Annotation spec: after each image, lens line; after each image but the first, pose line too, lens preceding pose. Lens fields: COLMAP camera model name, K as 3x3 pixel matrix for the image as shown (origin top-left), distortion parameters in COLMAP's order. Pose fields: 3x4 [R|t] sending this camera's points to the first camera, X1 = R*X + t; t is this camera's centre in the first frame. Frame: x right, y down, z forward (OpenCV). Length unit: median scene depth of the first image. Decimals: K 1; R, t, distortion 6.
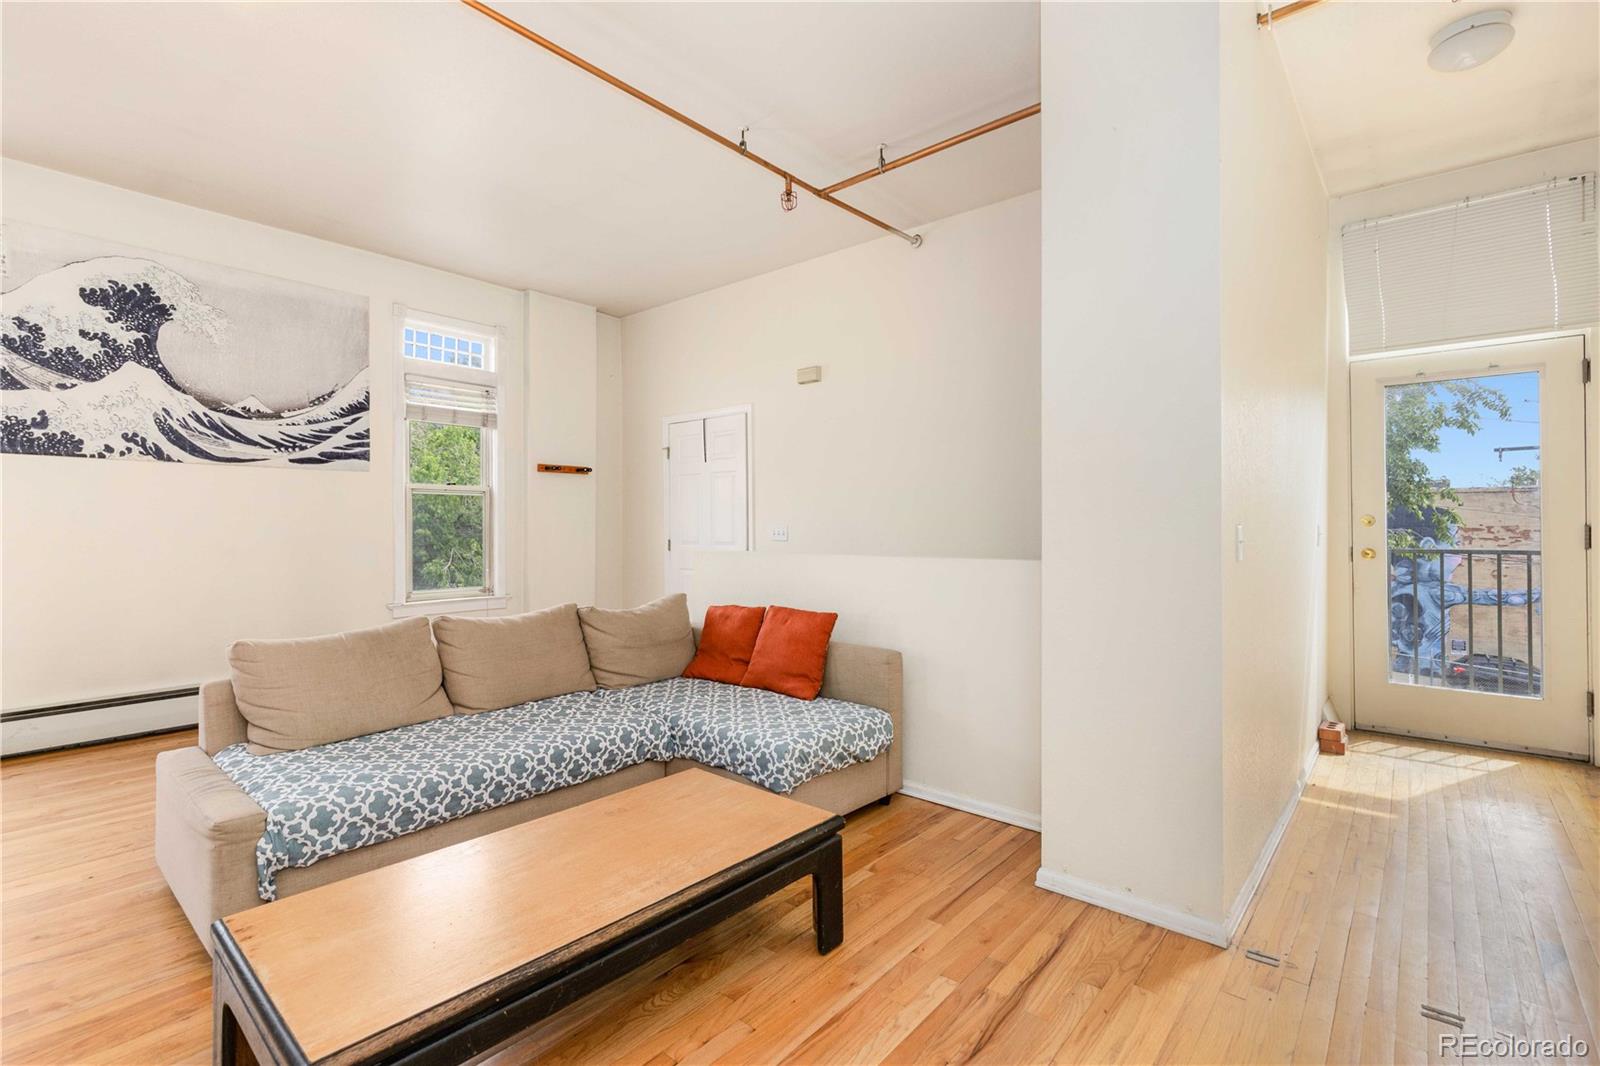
lens RADIAL K [[731.1, 0, 791.8], [0, 731.1, 526.2], [0, 0, 1]] dist [0.010146, -0.002901]
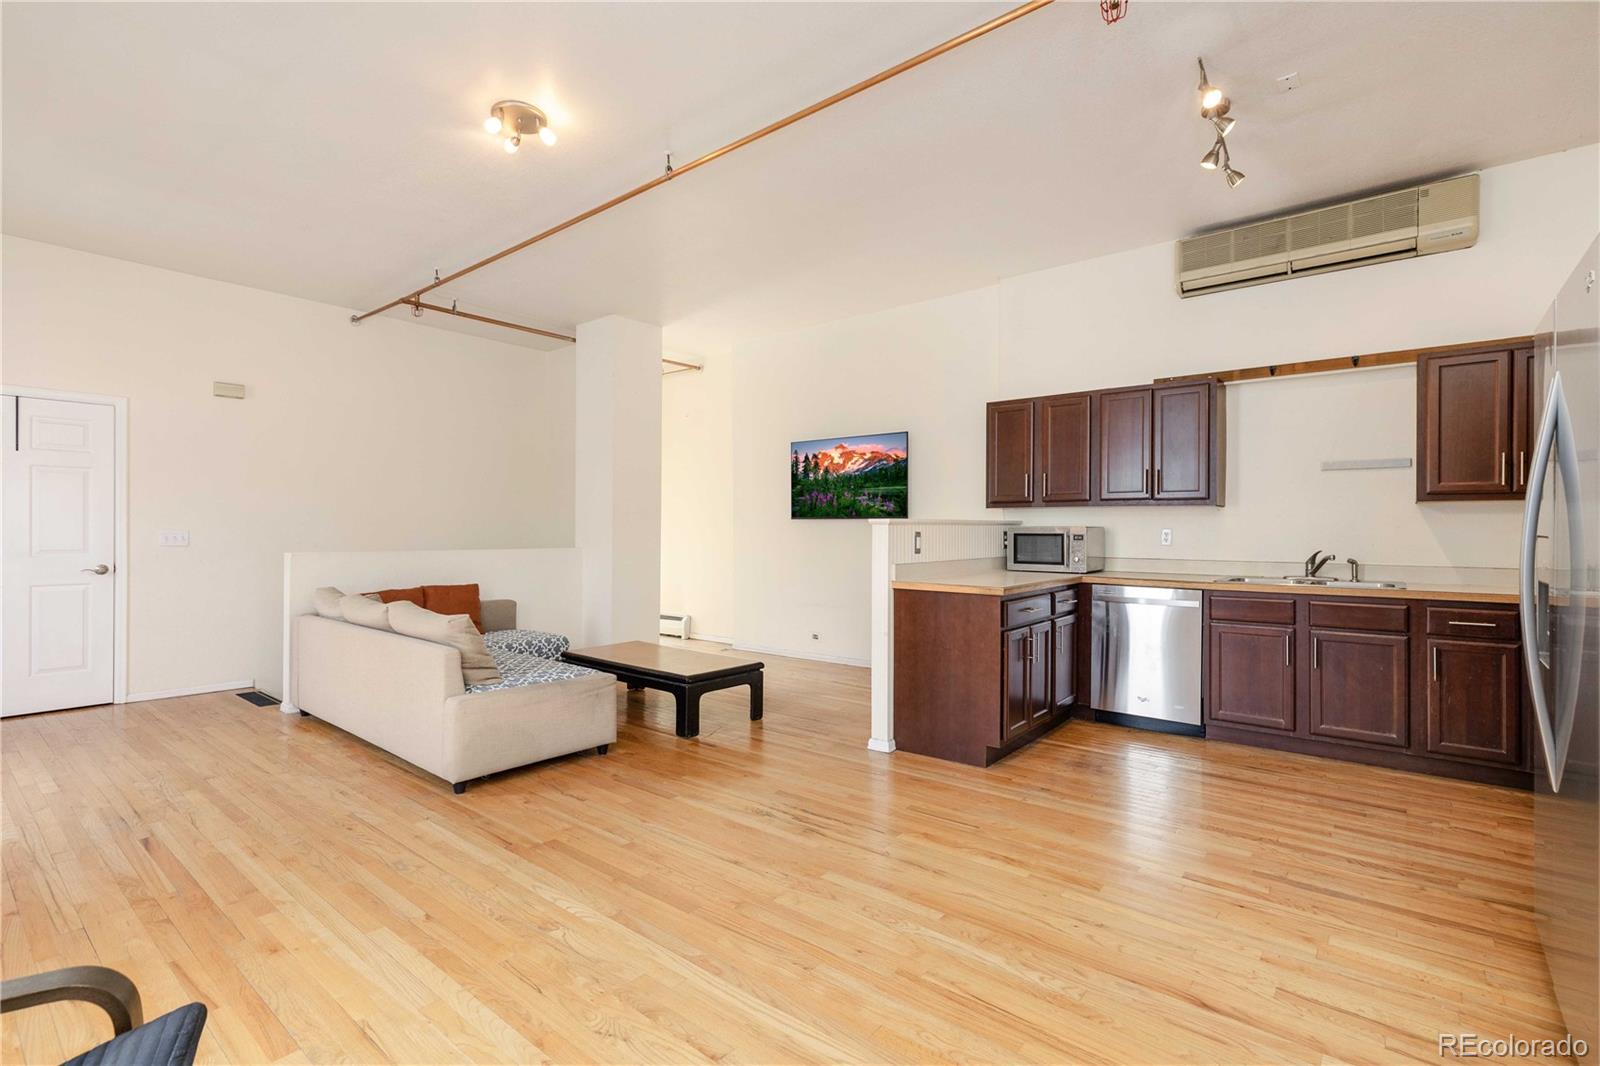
lens RADIAL K [[731.1, 0, 786.7], [0, 731.1, 530.3], [0, 0, 1]] dist [0.010146, -0.002901]
pose [[-0.025470, 0.002062, 0.999673, -1.297338], [-0.000607, 0.999998, -0.002078, 0.000307], [-0.999675, -0.000660, -0.025469, 0.255562]]
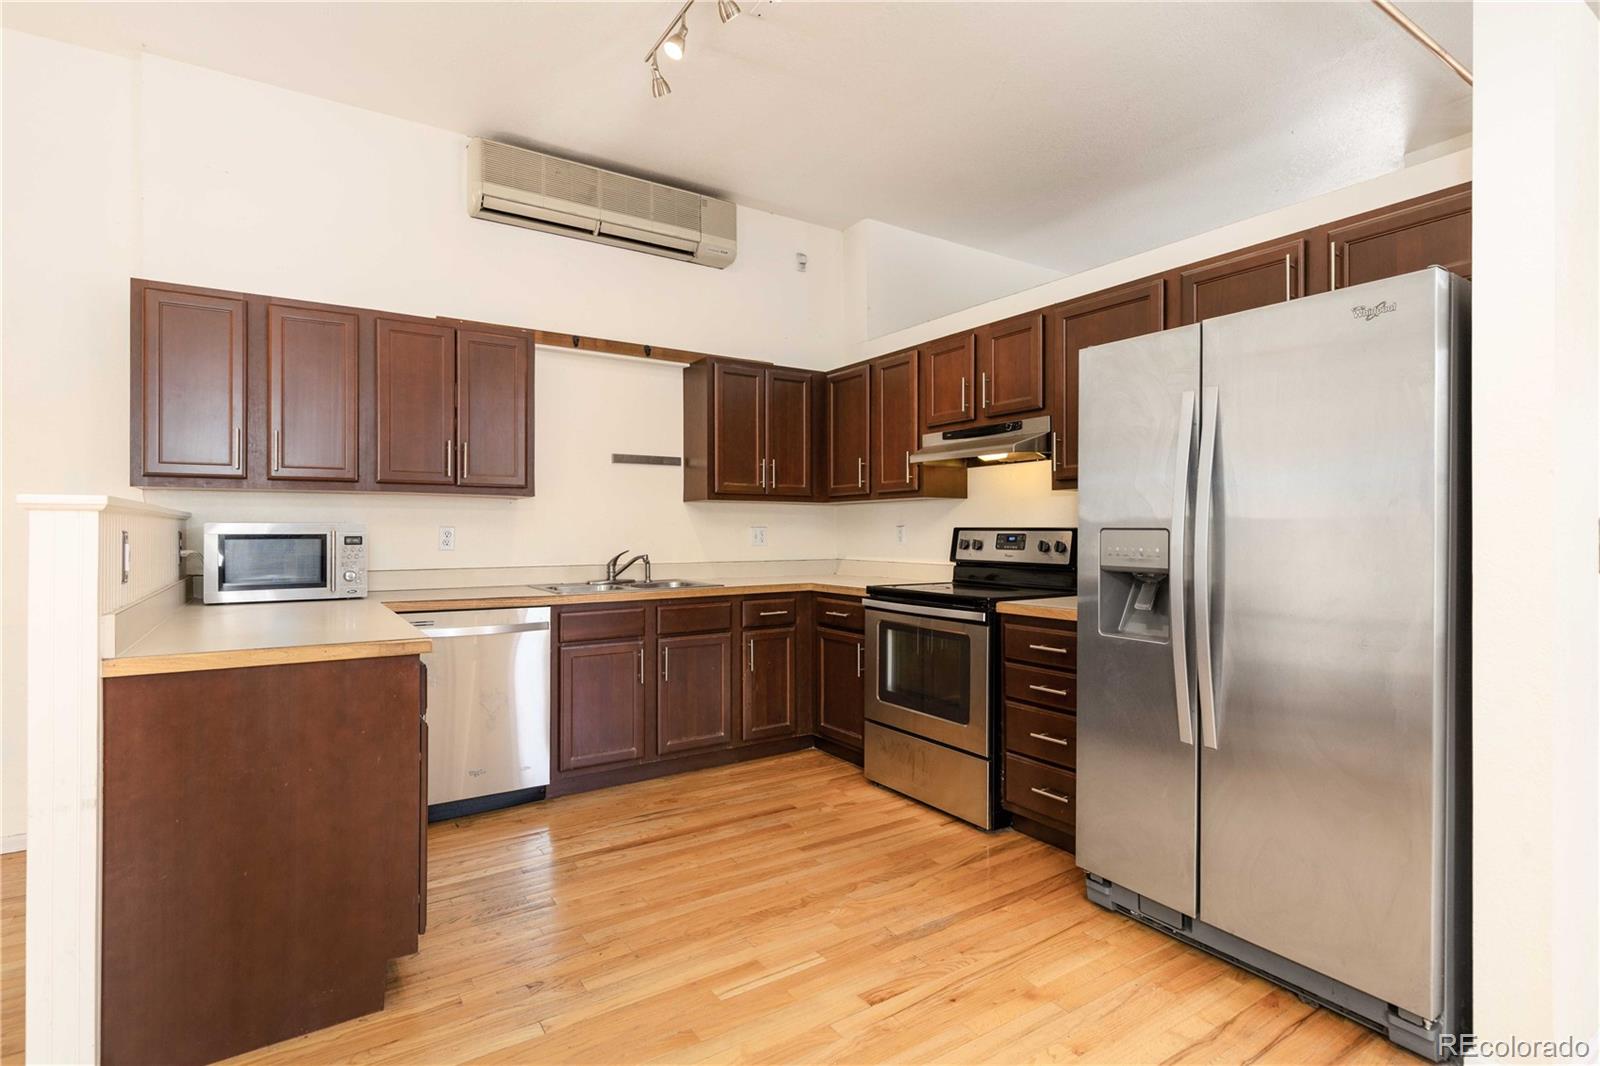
lens RADIAL K [[778.8, 0, 795.1], [0, 778.8, 525.6], [0, 0, 1]] dist [0.004802, -0.000398]
pose [[-0.960881, 0.008682, 0.276825, -0.793617], [0.007059, 0.999952, -0.006858, 0.002900], [-0.276871, -0.004635, -0.960896, 0.370705]]
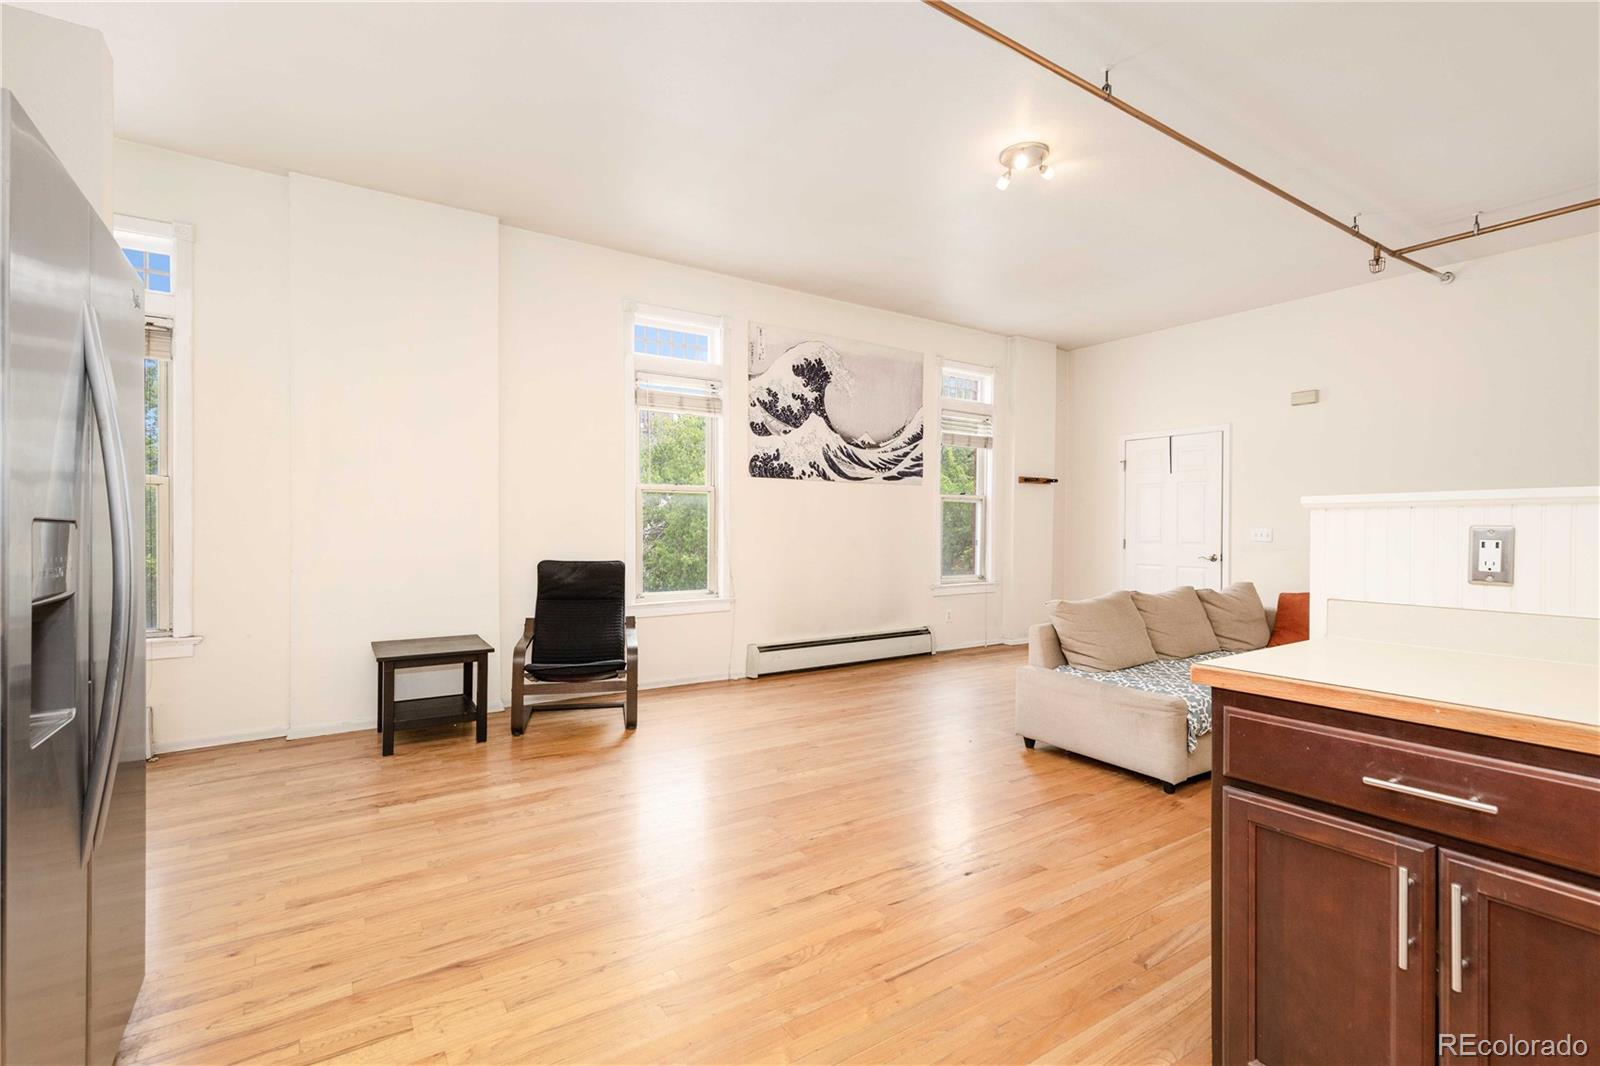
lens RADIAL K [[731.1, 0, 789.2], [0, 731.1, 526.3], [0, 0, 1]] dist [0.010146, -0.002901]
pose [[0.963592, 0.005183, -0.267328, -0.541956], [-0.006018, 0.999979, -0.002303, 0.004338], [0.267311, 0.003828, 0.963603, -0.396215]]
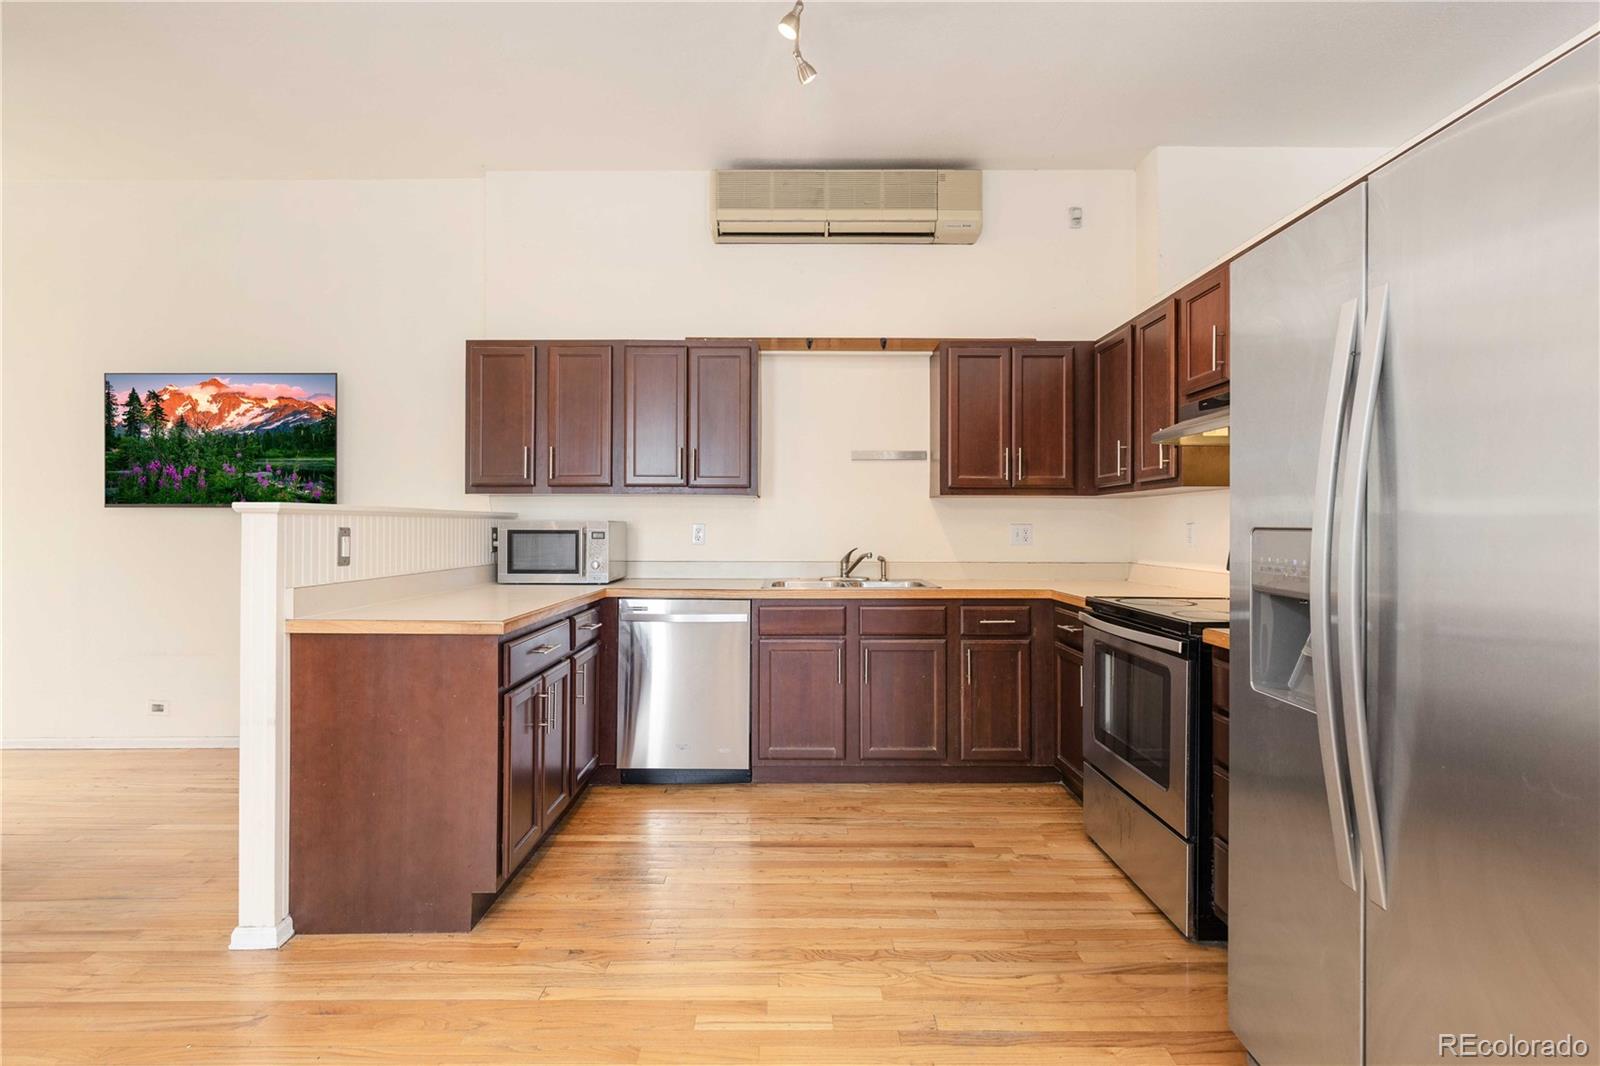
lens RADIAL K [[759.8, 0, 792.8], [0, 759.8, 523.6], [0, 0, 1]] dist [-0.002069, 0.000302]
pose [[-0.652016, 0.007398, 0.758169, -0.978805], [0.002262, 0.999967, -0.007812, 0.002725], [-0.758202, -0.003379, -0.652011, 0.171830]]
